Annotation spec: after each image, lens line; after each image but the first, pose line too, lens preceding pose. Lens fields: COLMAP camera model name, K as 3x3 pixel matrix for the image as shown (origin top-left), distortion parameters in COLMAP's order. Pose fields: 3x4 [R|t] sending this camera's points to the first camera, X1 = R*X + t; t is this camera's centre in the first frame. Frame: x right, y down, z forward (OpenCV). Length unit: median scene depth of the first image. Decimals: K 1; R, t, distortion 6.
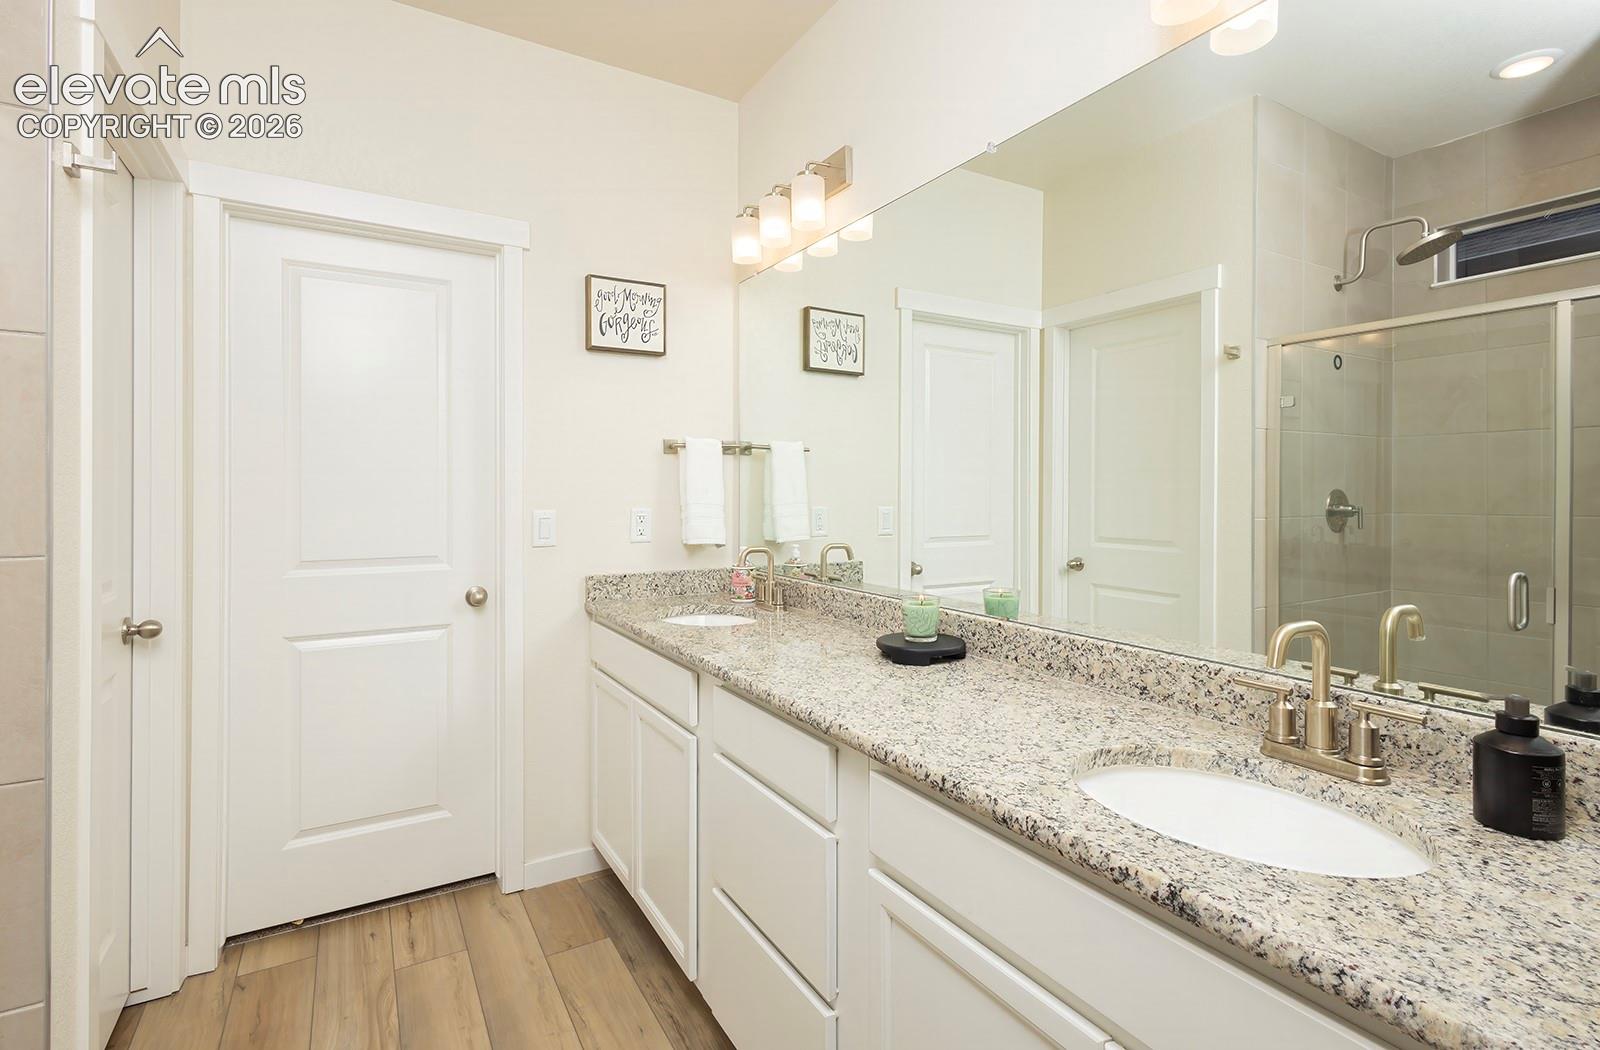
lens RADIAL K [[749.2, 0, 814.5], [0, 749.2, 485.3], [0, 0, 1]] dist [0.000224, -0.000046]
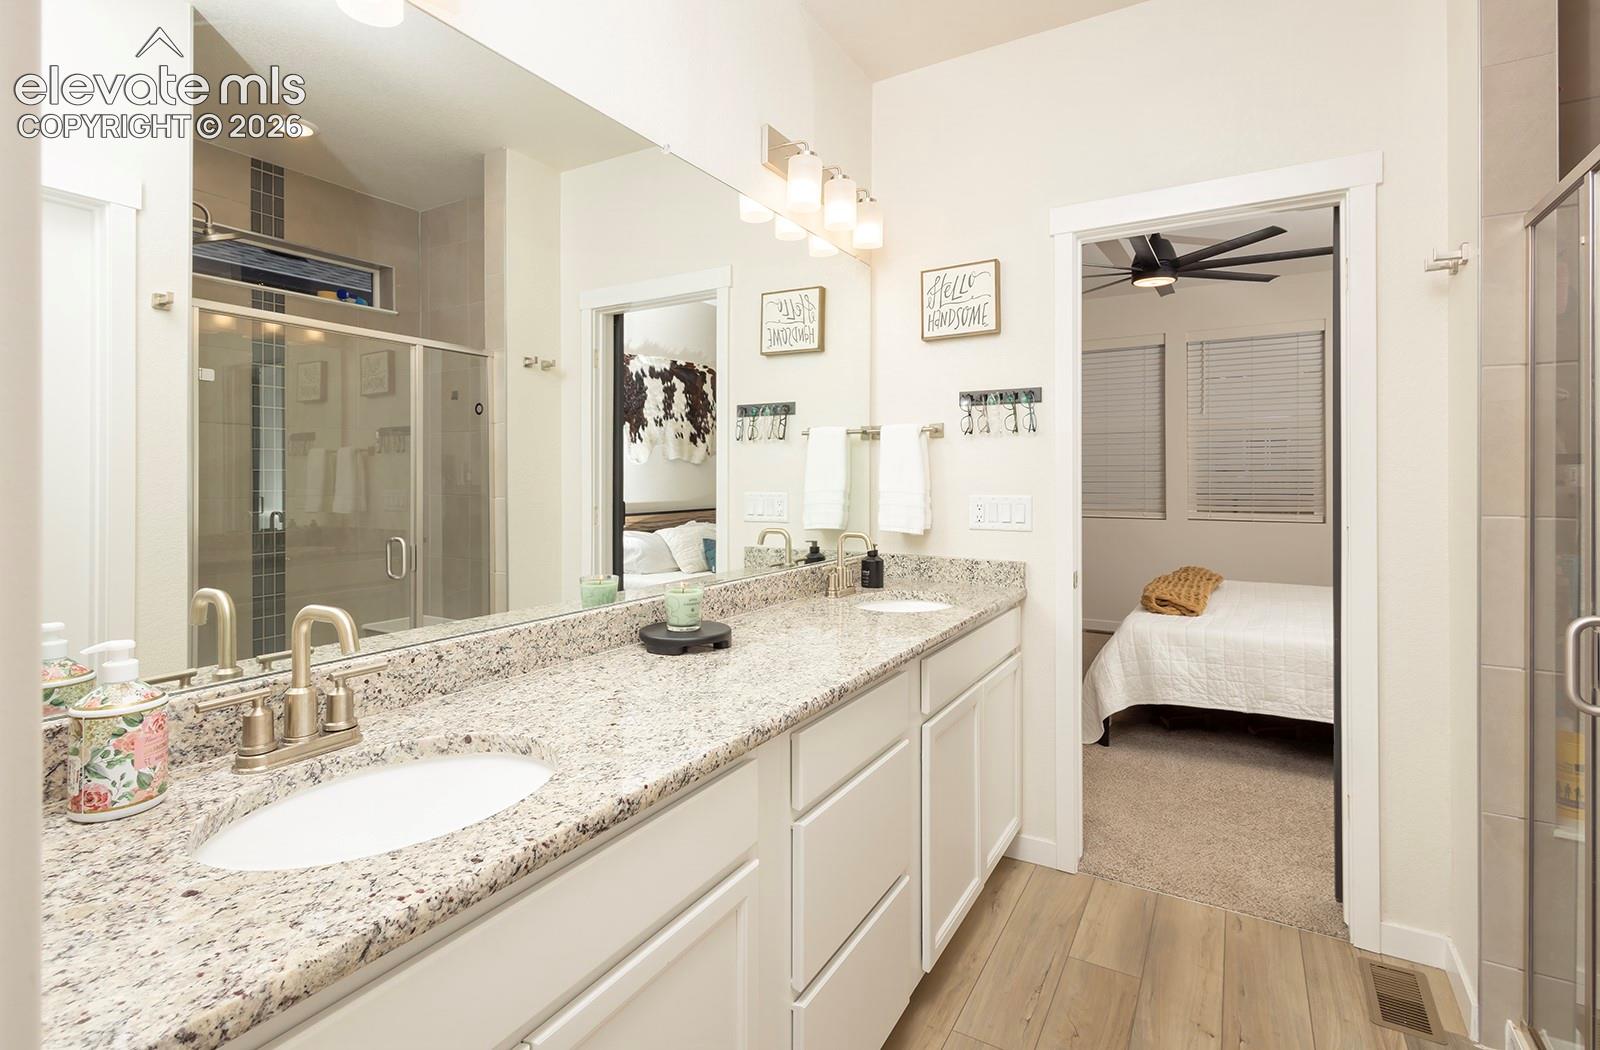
lens RADIAL K [[749.2, 0, 814.5], [0, 749.2, 485.3], [0, 0, 1]] dist [0.000224, -0.000046]
pose [[-0.482288, -0.011392, 0.875939, -0.739783], [-0.007749, 0.999932, 0.008738, 0.006302], [-0.875979, -0.002573, -0.482343, 1.212388]]
